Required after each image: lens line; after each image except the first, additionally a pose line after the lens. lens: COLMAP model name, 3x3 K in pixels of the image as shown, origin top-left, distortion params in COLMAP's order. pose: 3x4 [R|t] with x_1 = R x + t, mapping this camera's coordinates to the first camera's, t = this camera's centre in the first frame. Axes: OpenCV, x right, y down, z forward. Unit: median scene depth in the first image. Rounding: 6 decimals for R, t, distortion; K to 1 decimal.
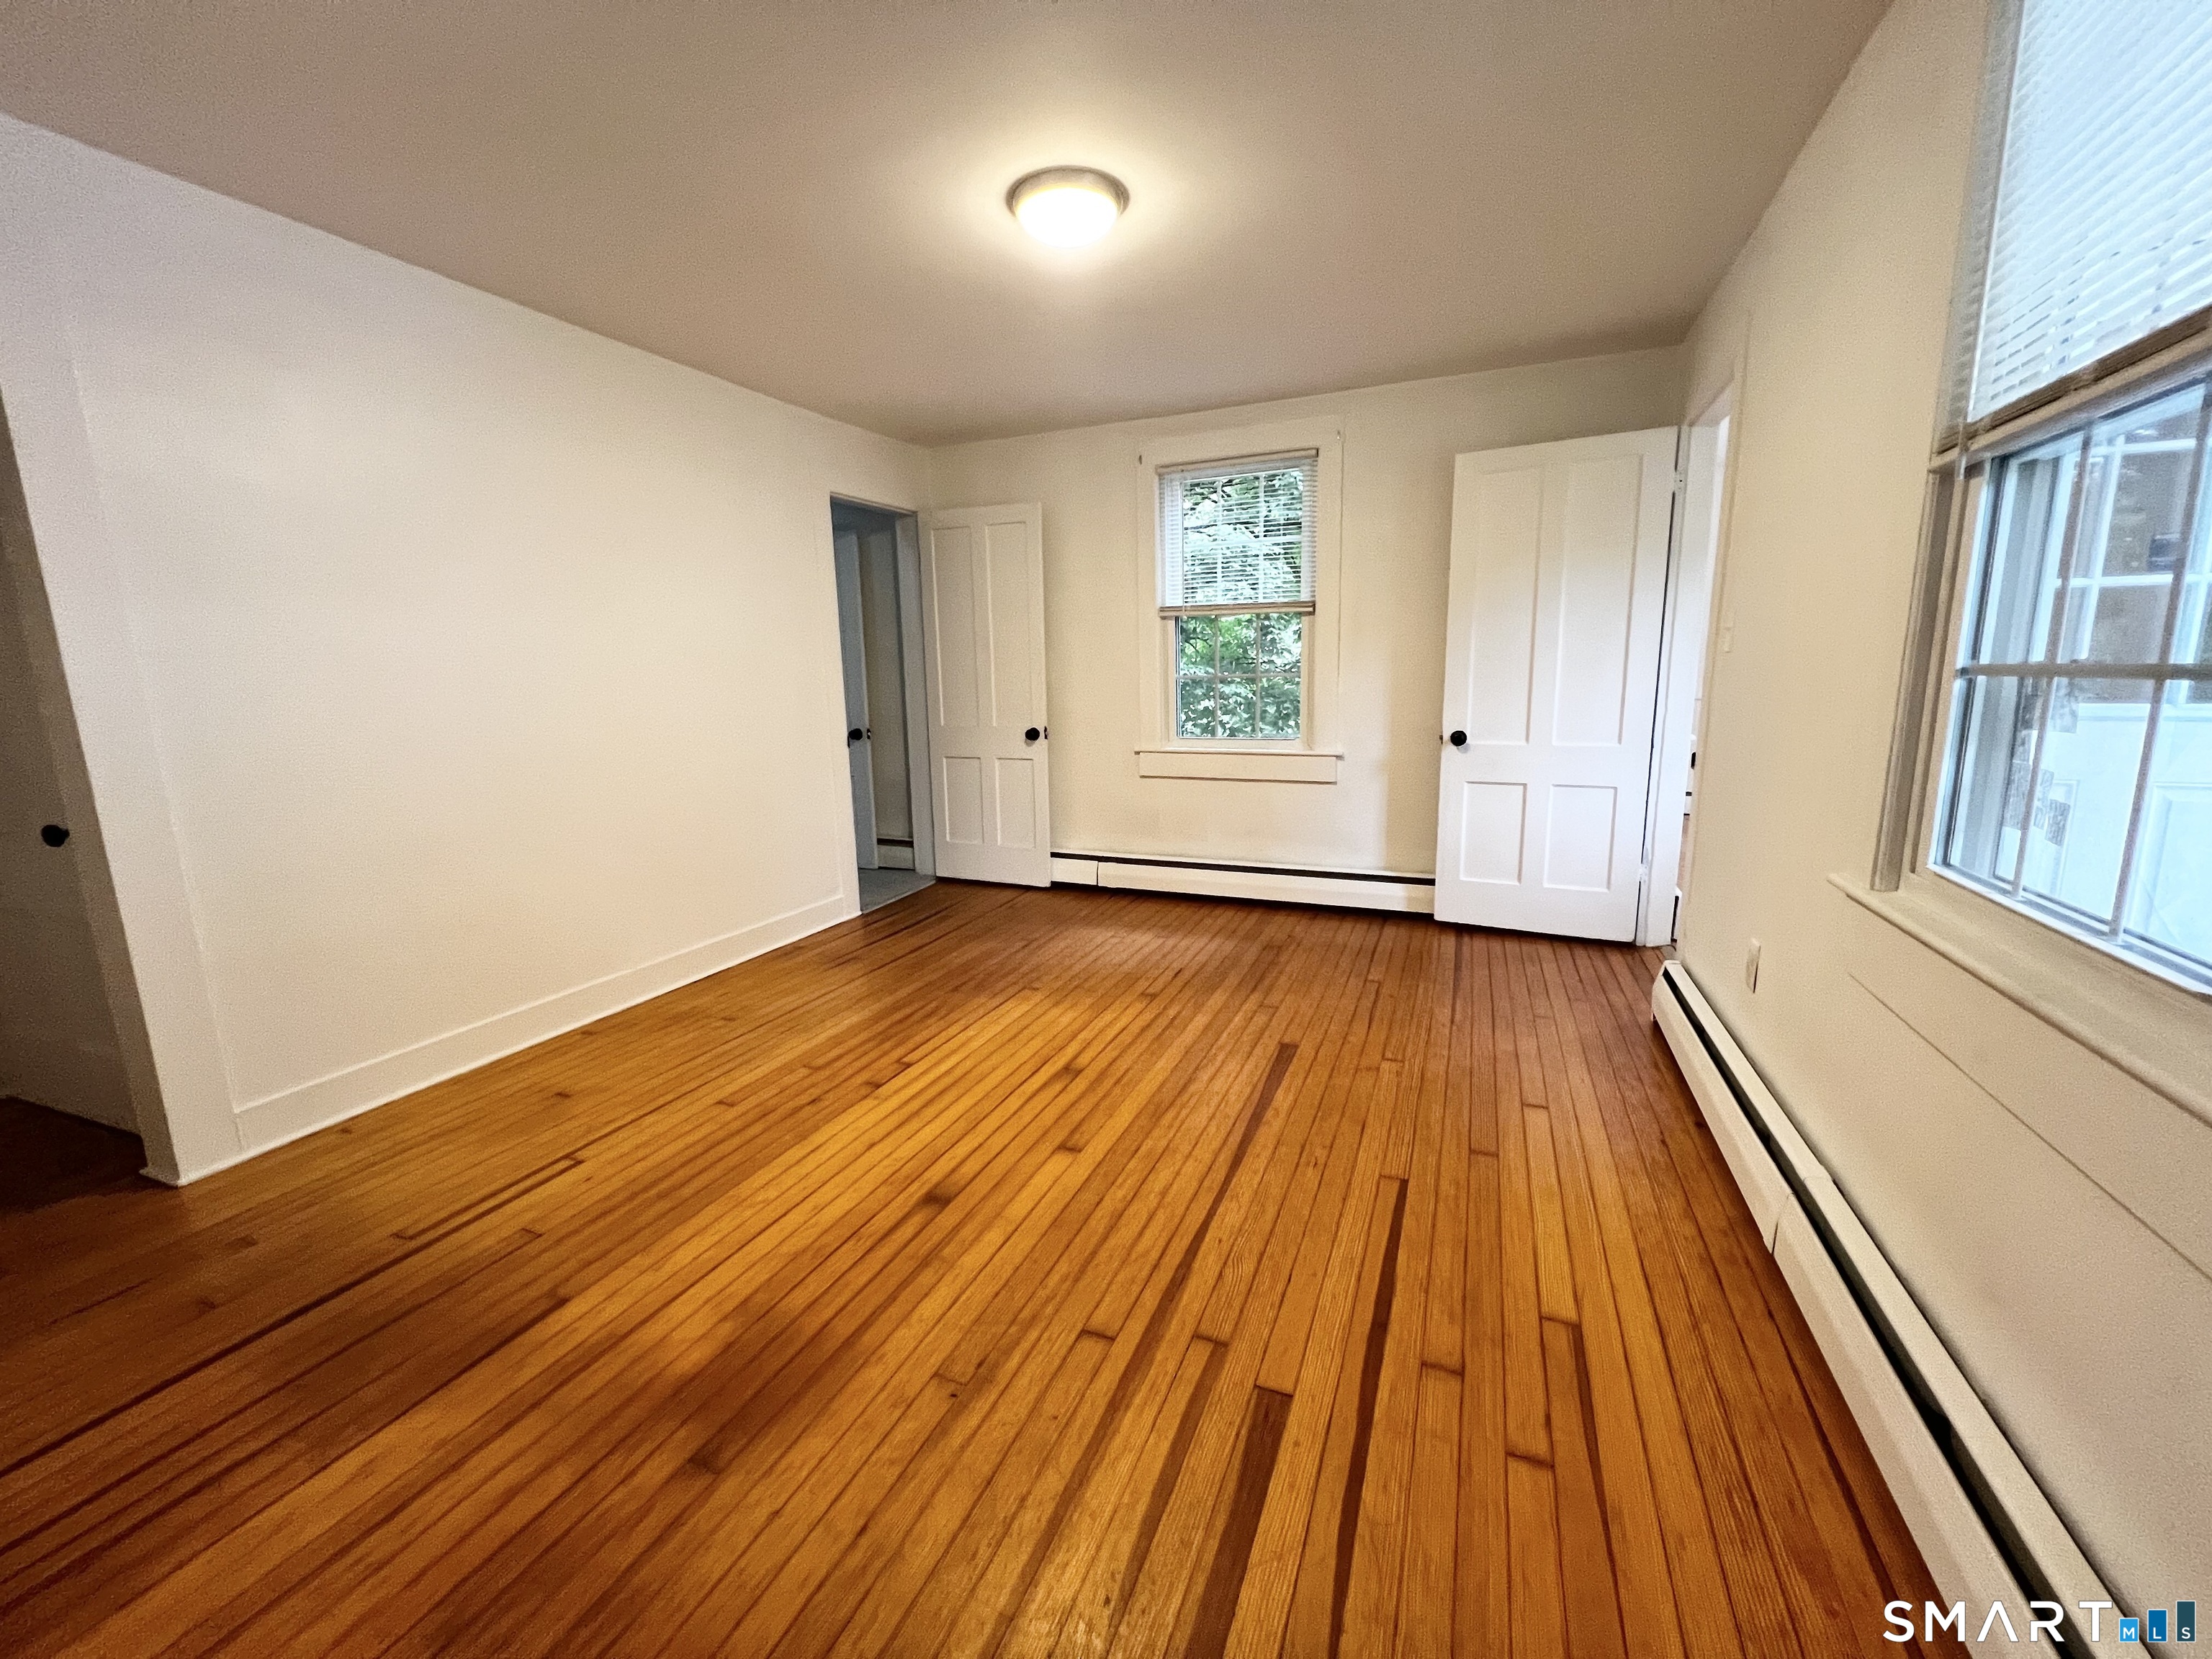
lens RADIAL K [[881.1, 0, 1106.6], [0, 881.1, 830.5], [0, 0, 1]] dist [-0.001943, -0.000754]
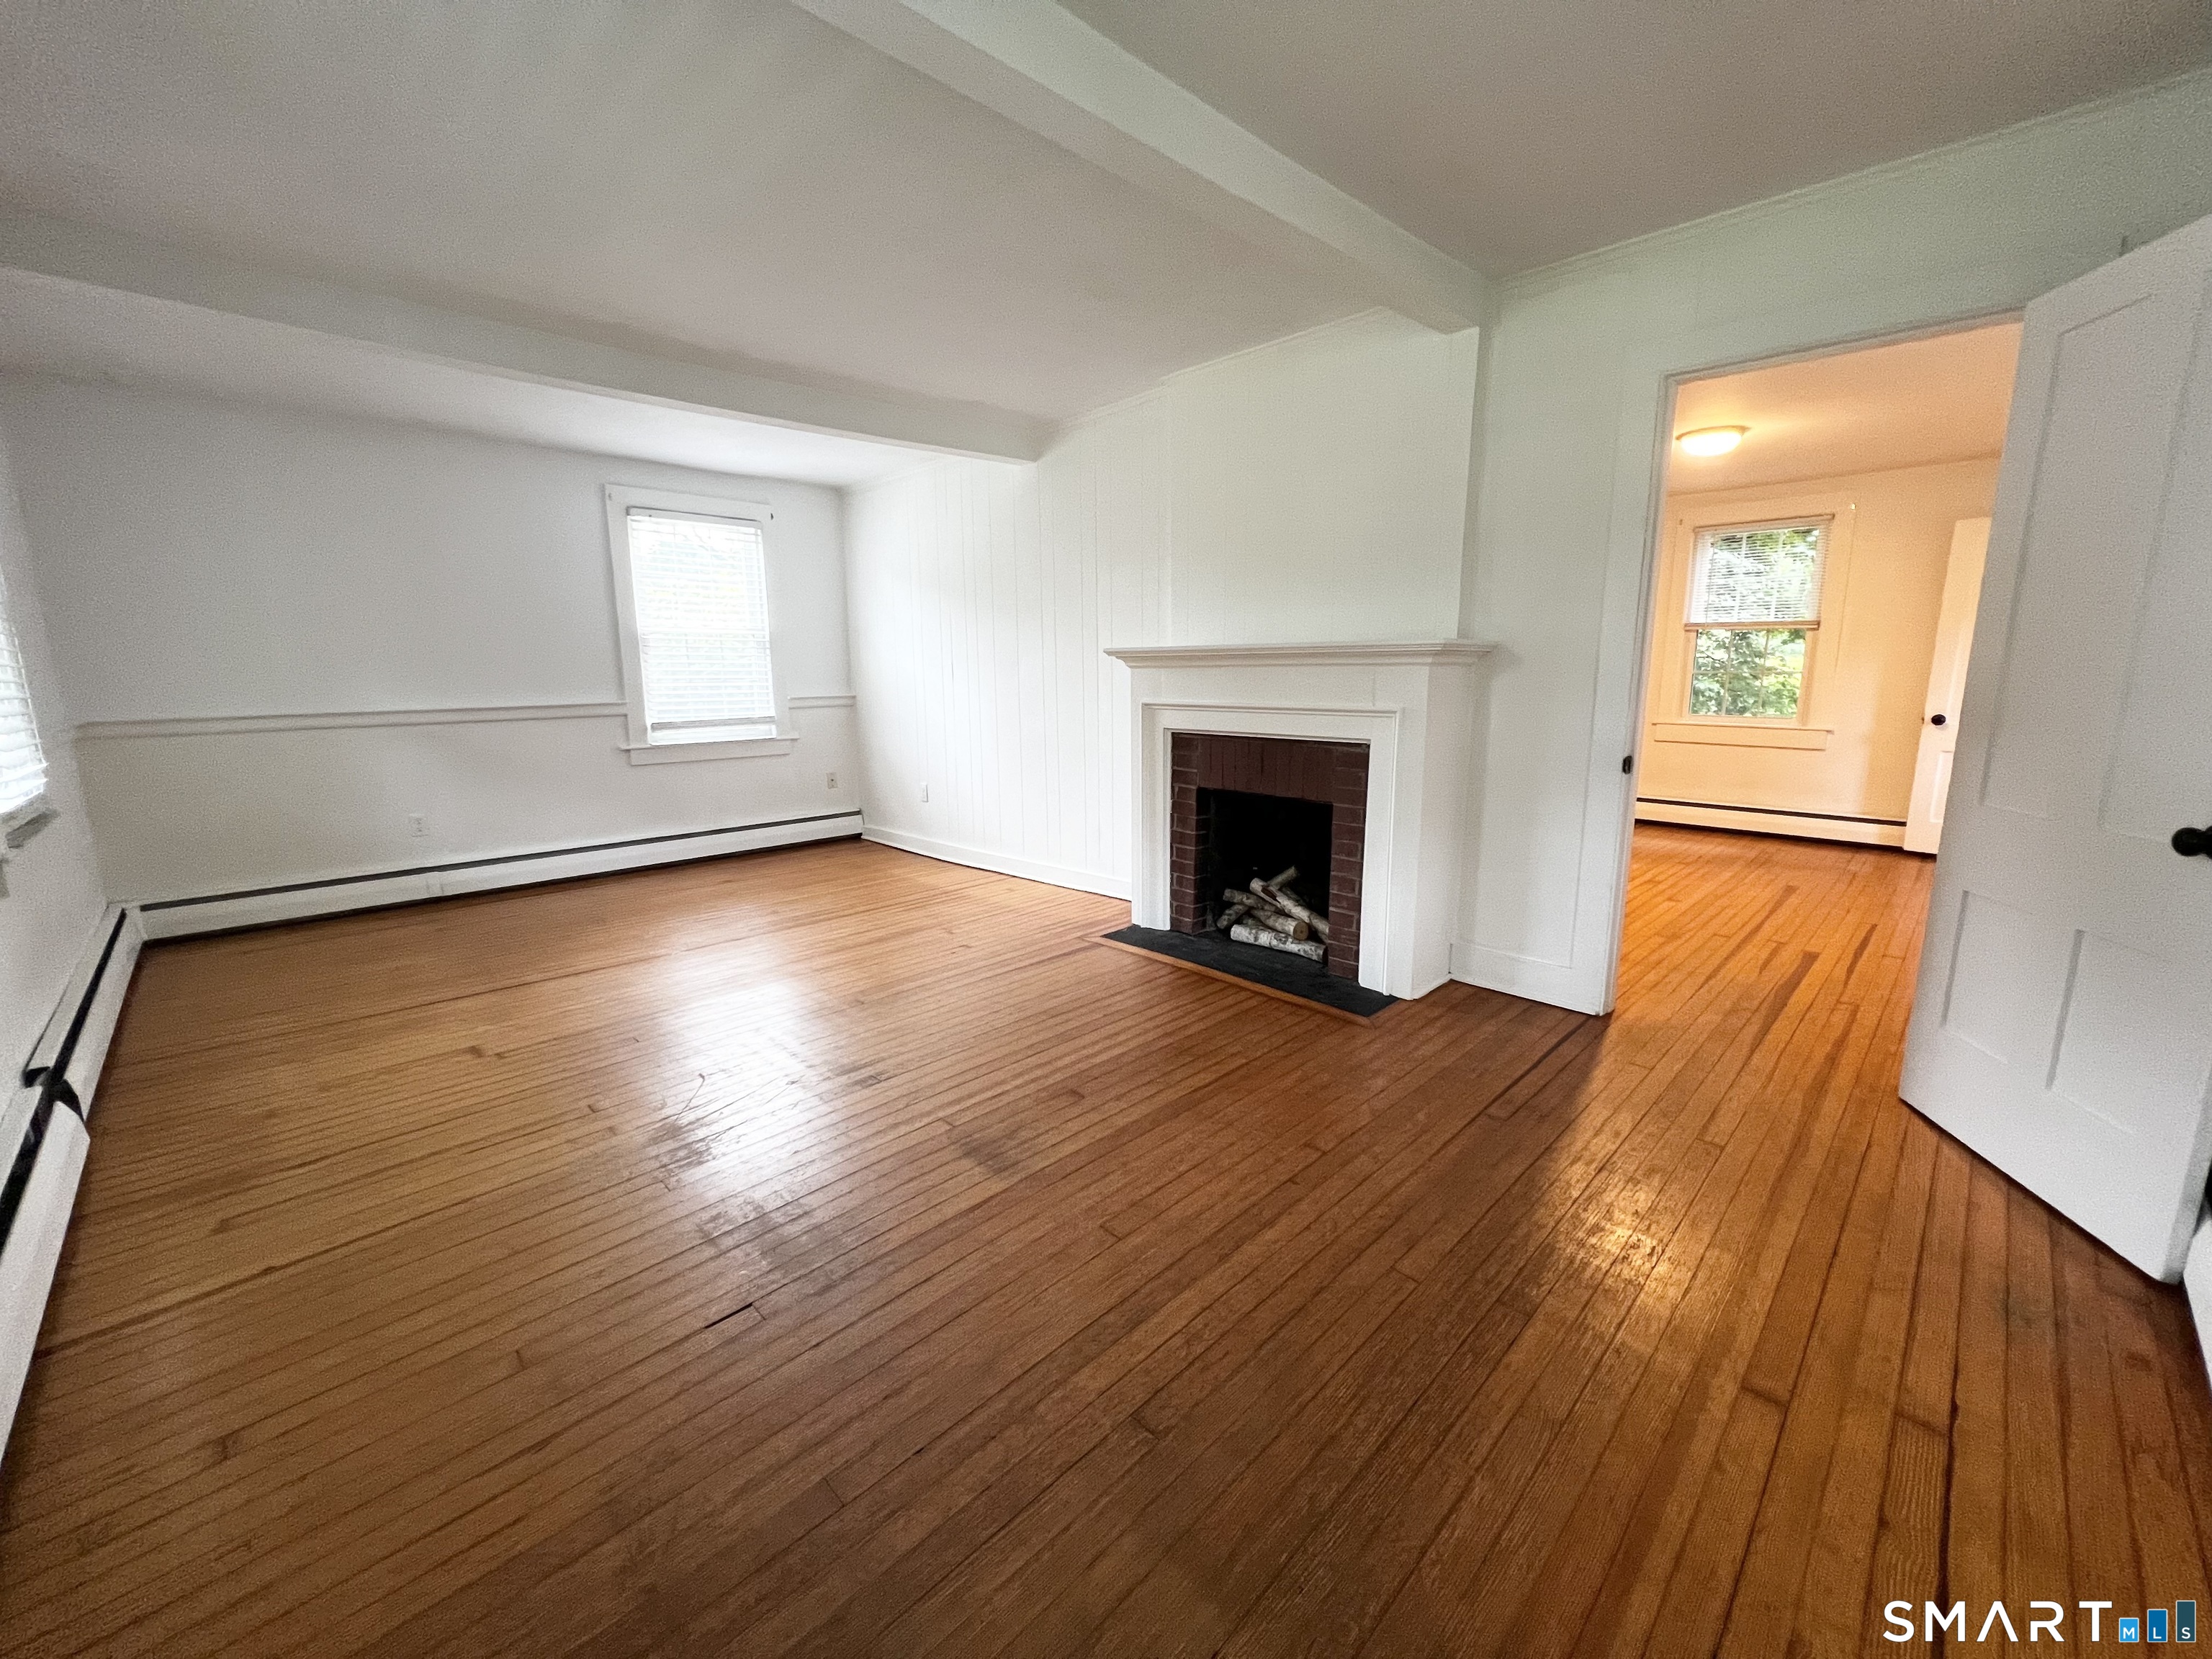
lens RADIAL K [[881.1, 0, 1104.9], [0, 881.1, 827.9], [0, 0, 1]] dist [-0.001943, -0.000754]
pose [[0.924022, 0.084221, -0.372948, -0.276998], [-0.080869, 0.996420, 0.024652, 0.133442], [0.373689, 0.007381, 0.927525, -0.756878]]
